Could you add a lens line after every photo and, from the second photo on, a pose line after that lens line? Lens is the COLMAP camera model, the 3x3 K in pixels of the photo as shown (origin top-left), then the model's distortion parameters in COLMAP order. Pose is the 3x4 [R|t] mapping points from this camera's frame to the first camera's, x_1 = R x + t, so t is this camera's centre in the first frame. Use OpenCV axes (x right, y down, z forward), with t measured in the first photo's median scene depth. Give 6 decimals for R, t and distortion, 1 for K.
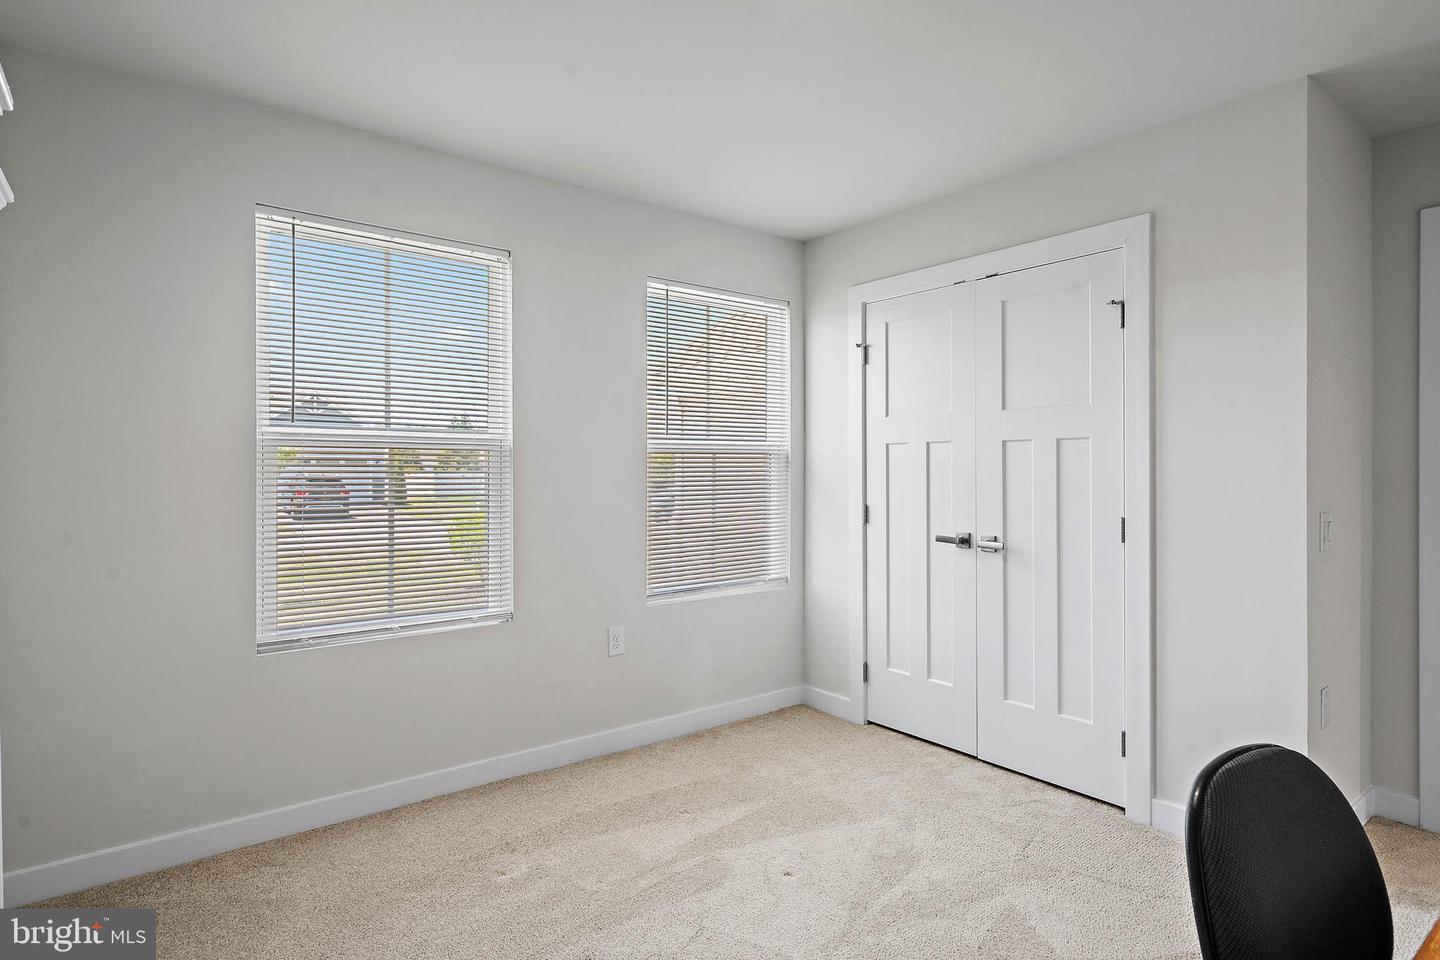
lens RADIAL K [[769.5, 0, 729.0], [0, 769.5, 474.2], [0, 0, 1]] dist [-0.000774, -0.000053]
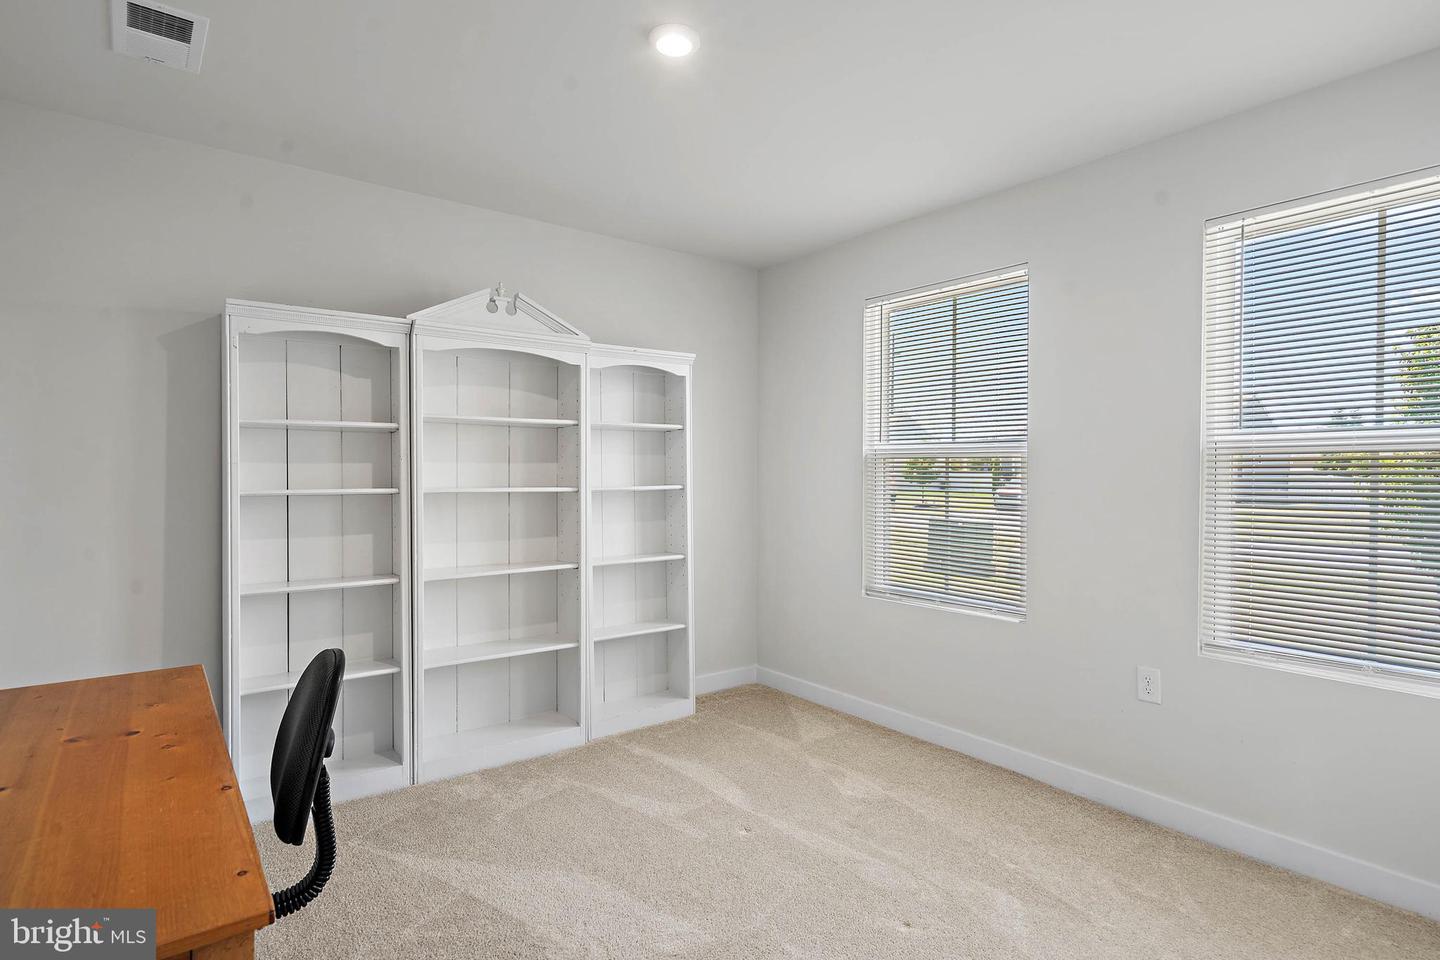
lens RADIAL K [[769.5, 0, 729.0], [0, 769.5, 474.2], [0, 0, 1]] dist [-0.000774, -0.000053]
pose [[-0.022839, 0.003362, -0.999734, 0.694939], [-0.007247, 0.999968, 0.003529, -0.007626], [0.999713, 0.007325, -0.022814, 0.579712]]
